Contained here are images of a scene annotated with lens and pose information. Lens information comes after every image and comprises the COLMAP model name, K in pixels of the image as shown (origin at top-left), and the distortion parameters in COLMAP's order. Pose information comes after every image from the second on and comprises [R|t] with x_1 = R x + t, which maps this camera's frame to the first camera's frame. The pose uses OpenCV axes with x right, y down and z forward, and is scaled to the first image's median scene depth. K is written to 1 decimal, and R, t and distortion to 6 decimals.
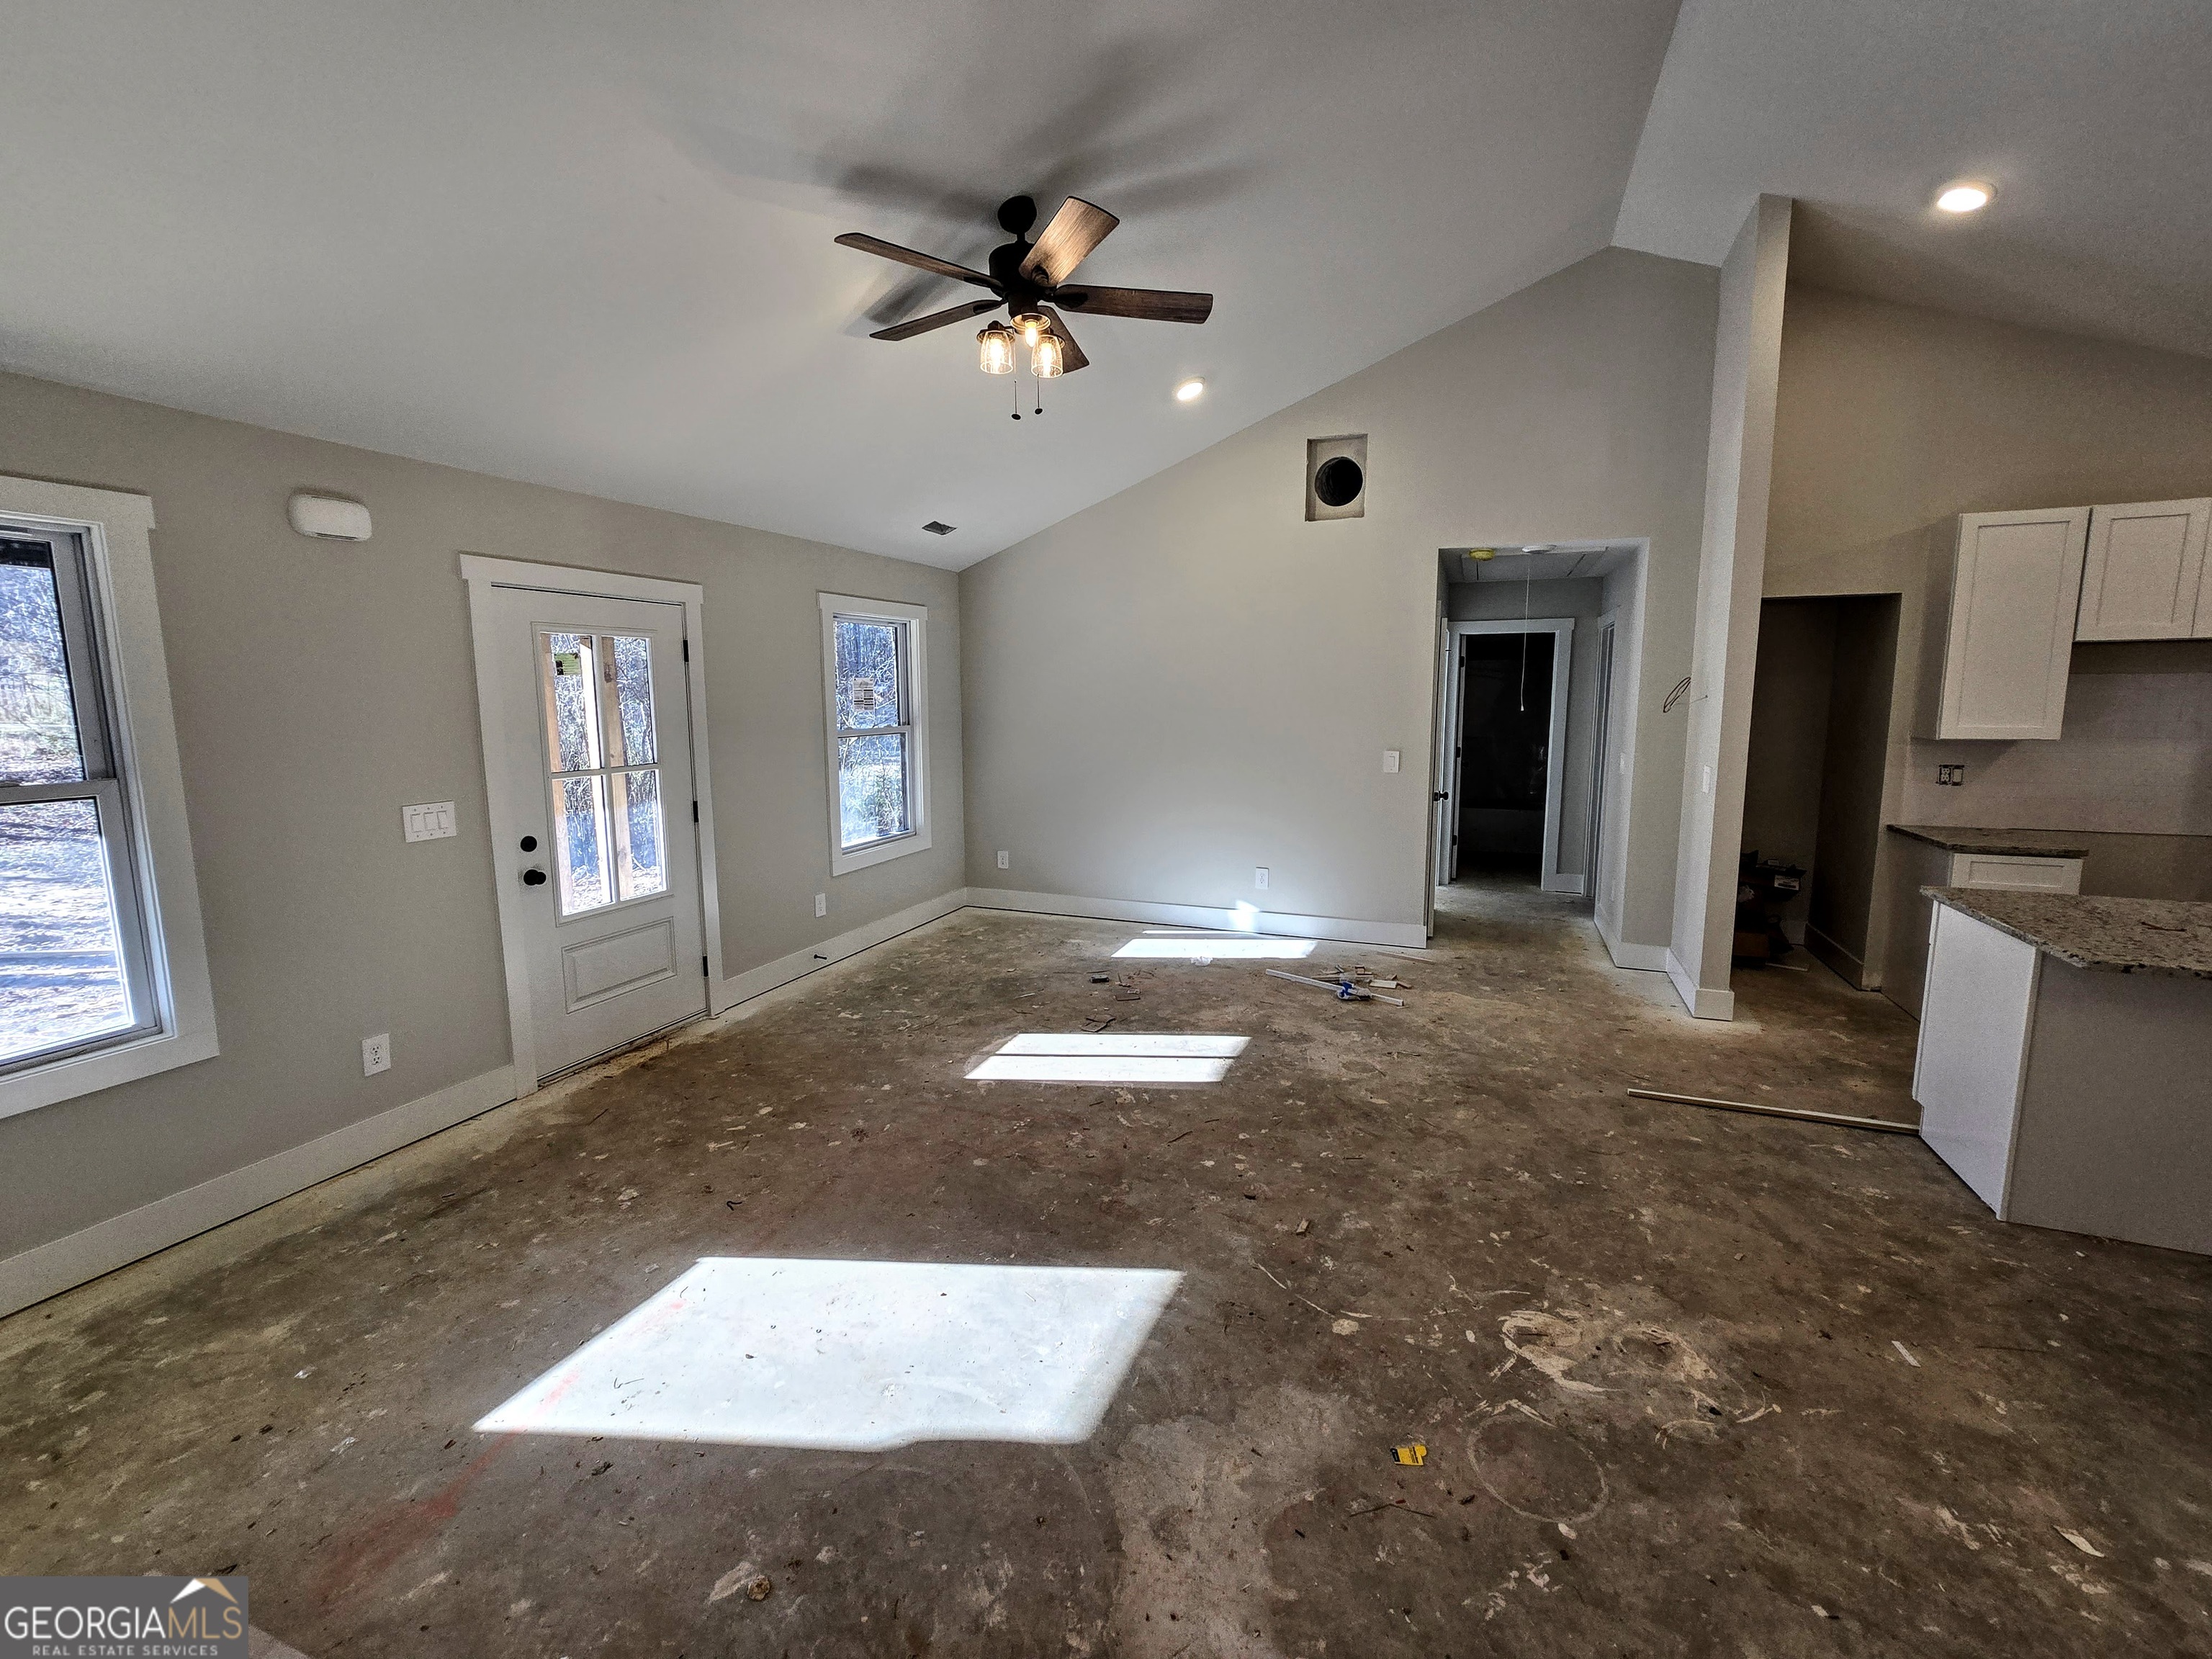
lens RADIAL K [[904.1, 0, 1117.8], [0, 904.1, 805.2], [0, 0, 1]] dist [-0.007946, 0.002836]
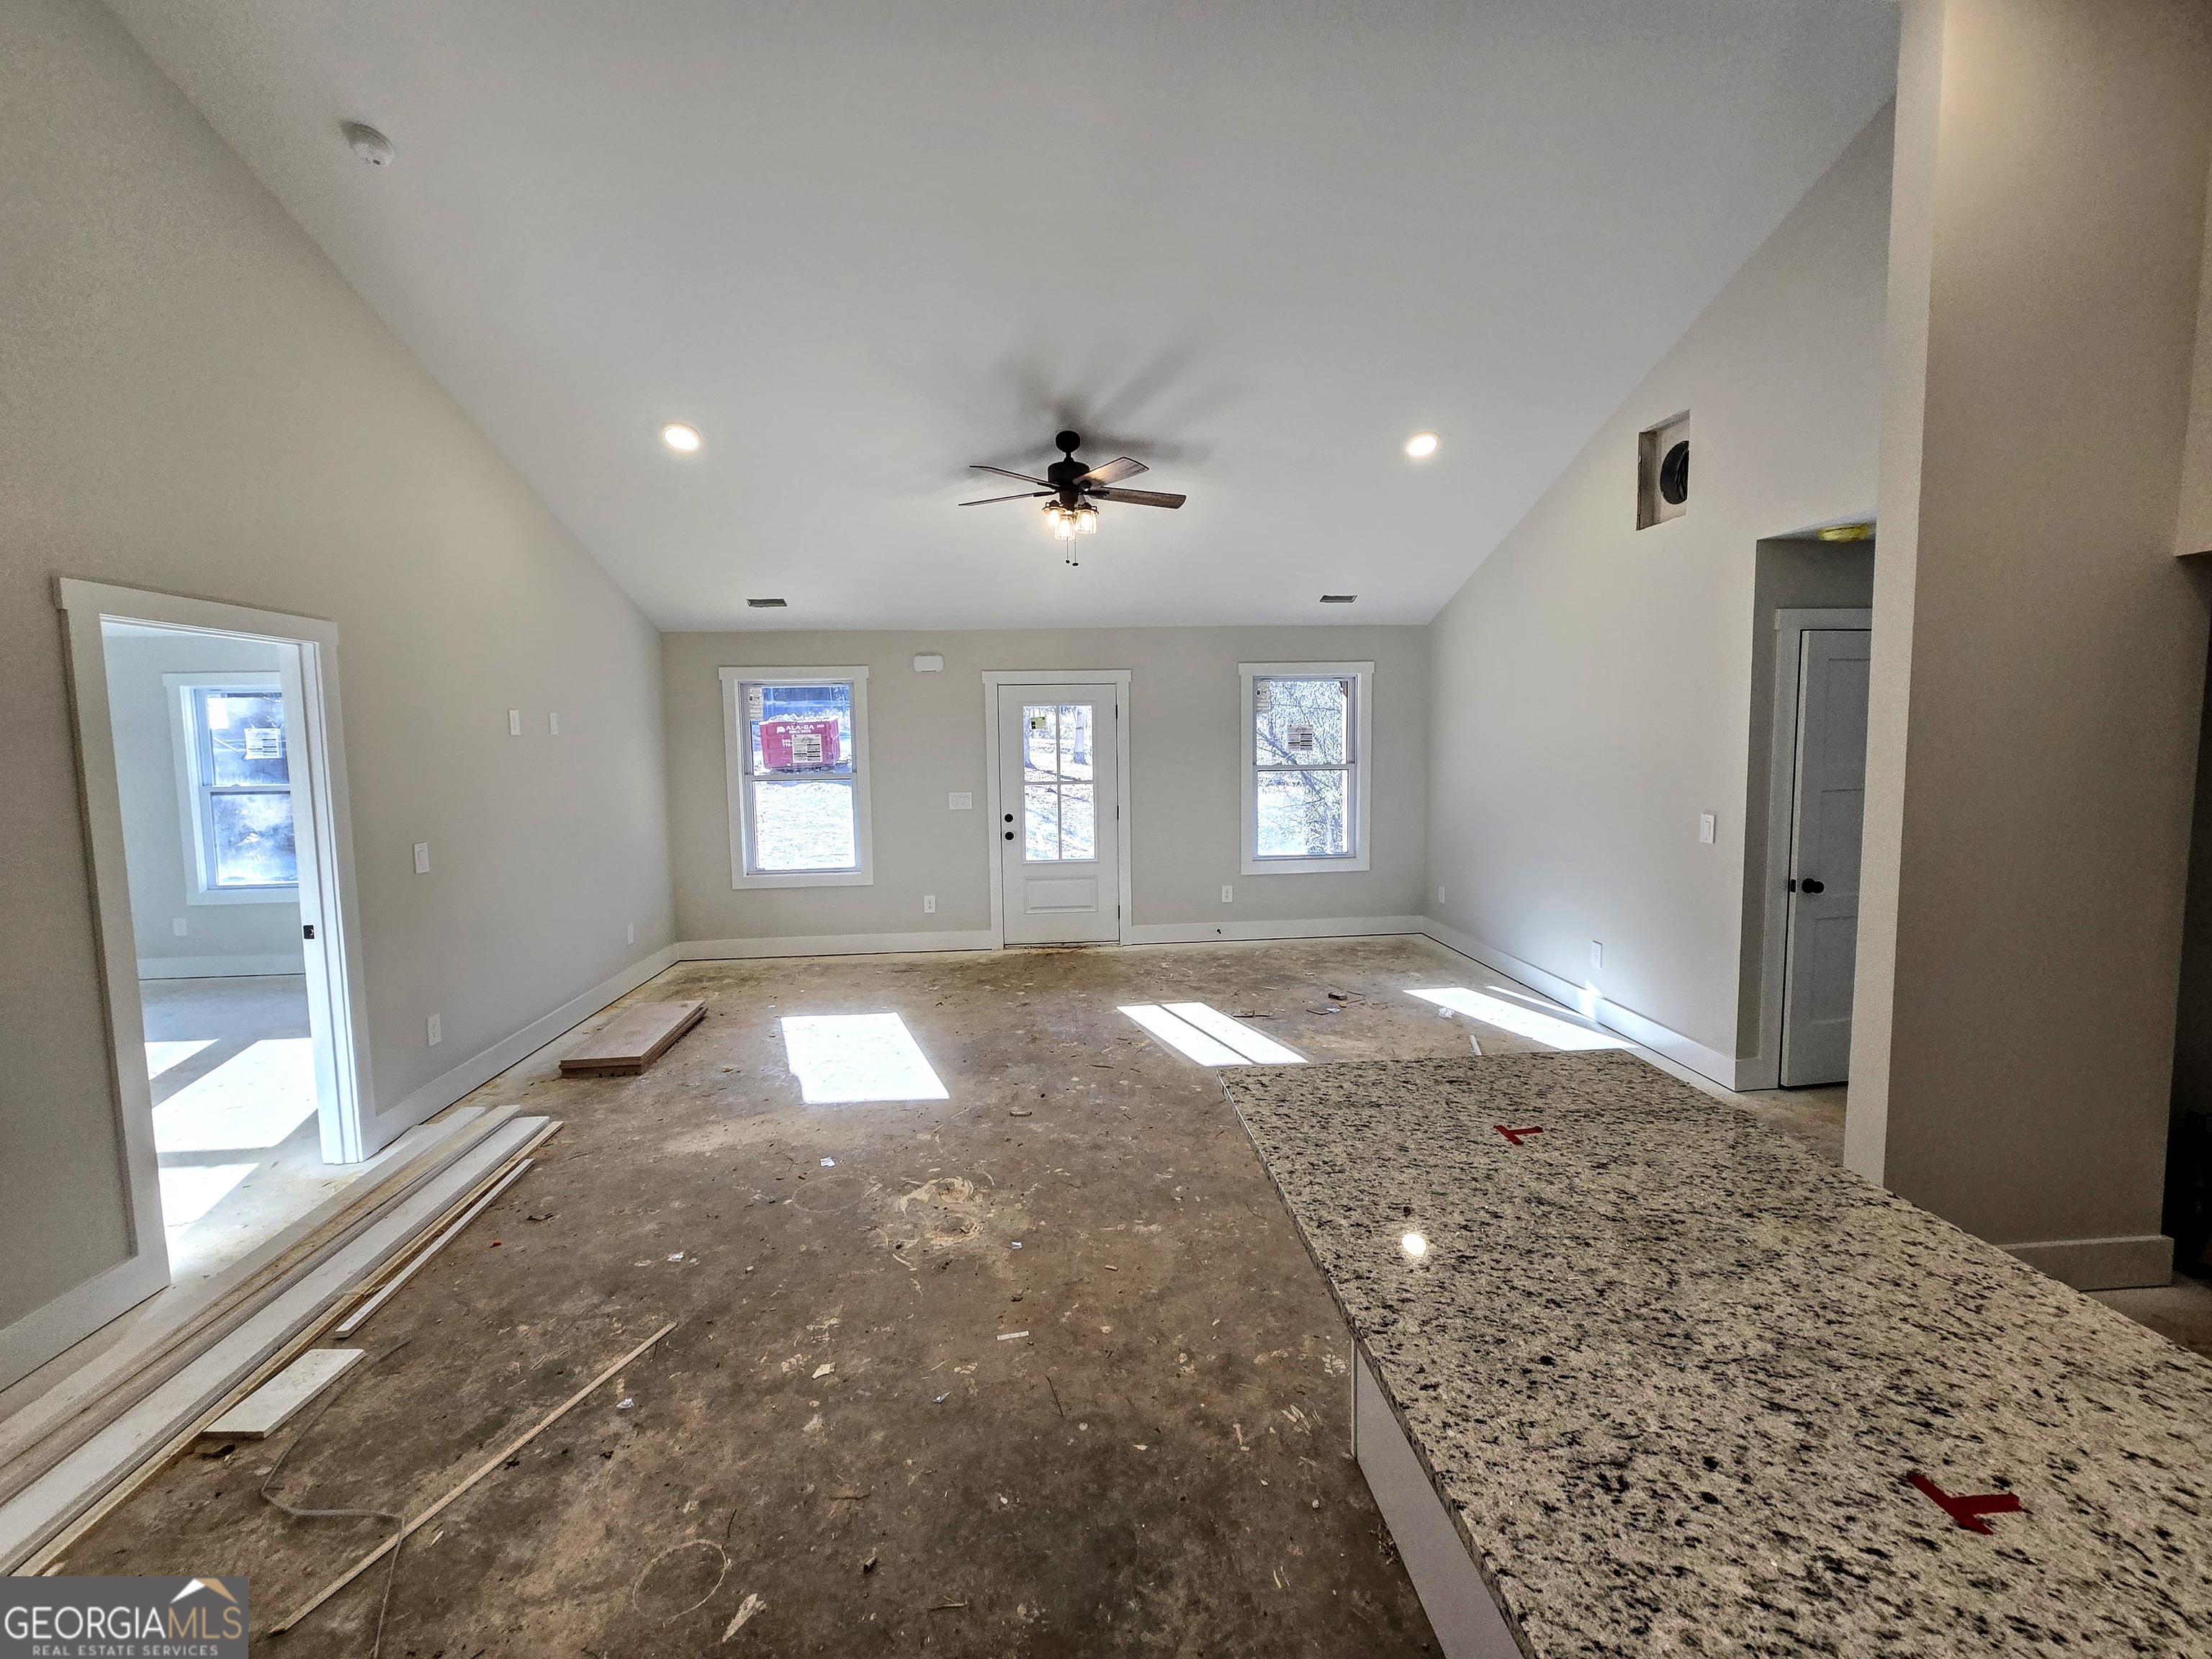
lens RADIAL K [[909.7, 0, 1113.7], [0, 909.7, 802.8], [0, 0, 1]] dist [-0.003927, -0.000459]
pose [[0.447343, 0.066210, -0.891908, 1.140412], [-0.100965, 0.994620, 0.023195, -0.055411], [0.888645, 0.079676, 0.451621, 0.326432]]
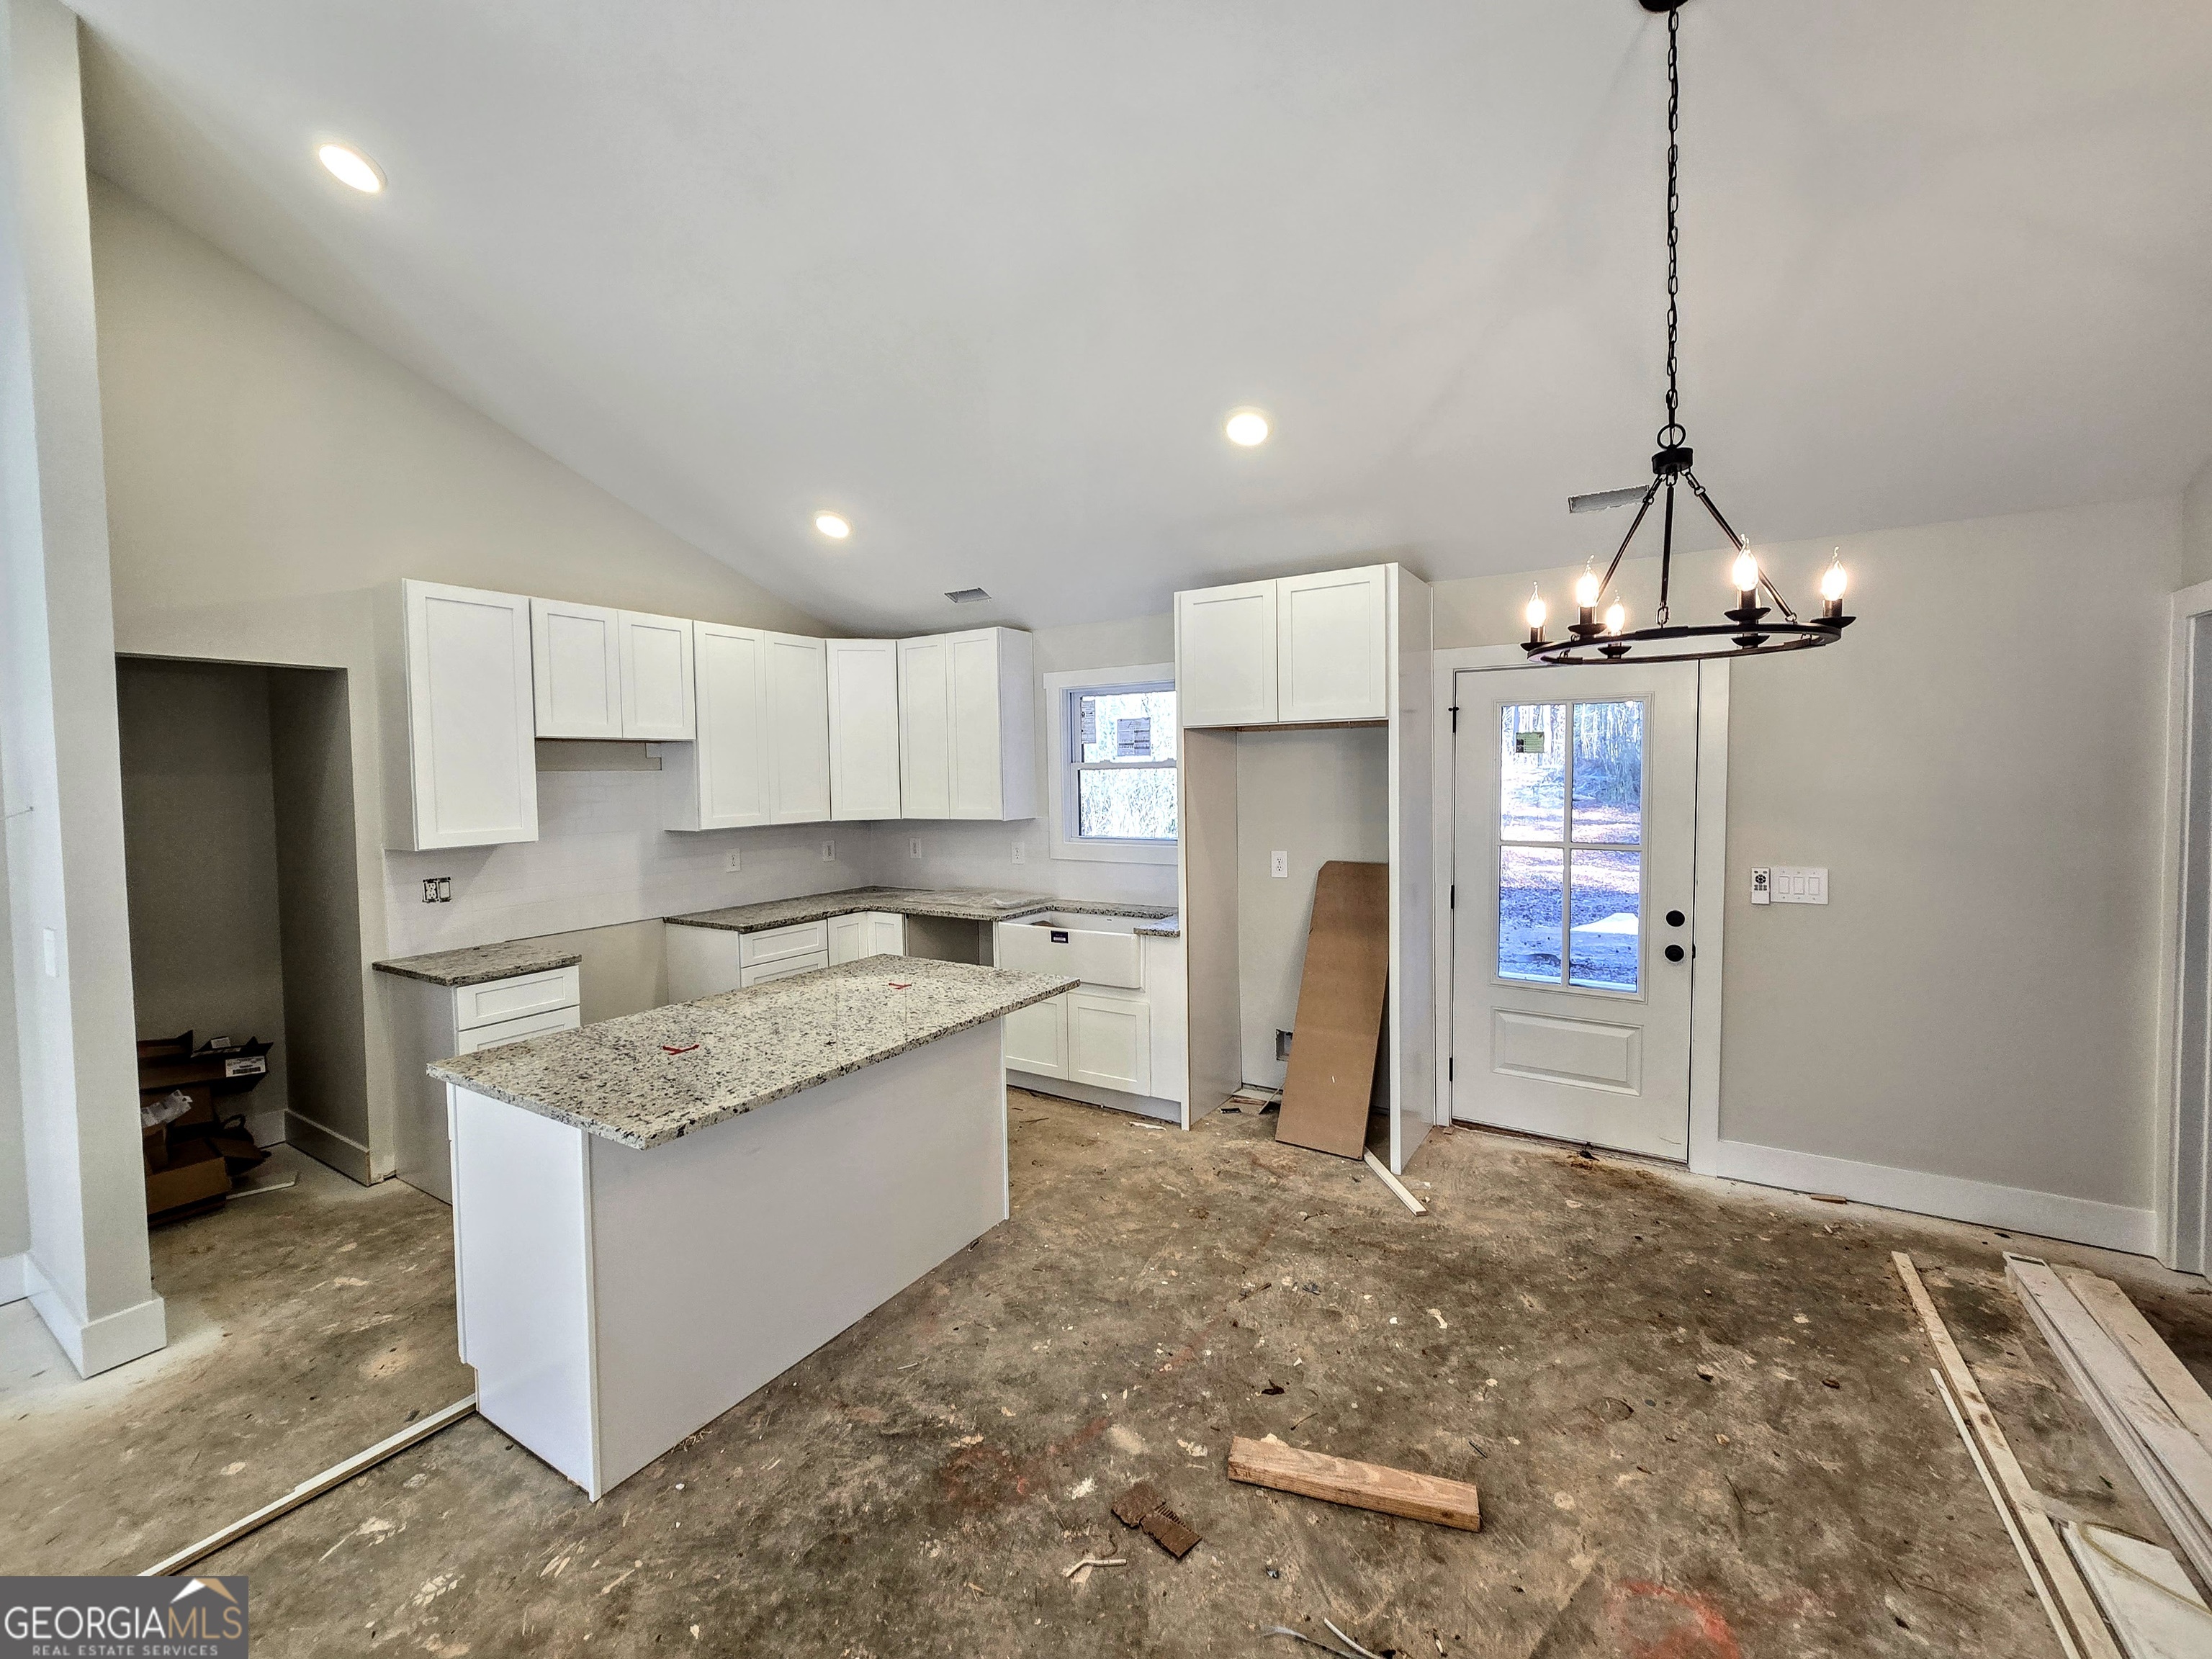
lens RADIAL K [[909.7, 0, 1113.7], [0, 909.7, 802.8], [0, 0, 1]] dist [-0.003927, -0.000459]
pose [[0.174542, -0.031992, 0.984130, 0.254986], [0.143302, 0.989656, 0.006756, -0.036547], [-0.974166, 0.139849, 0.177321, 0.278372]]
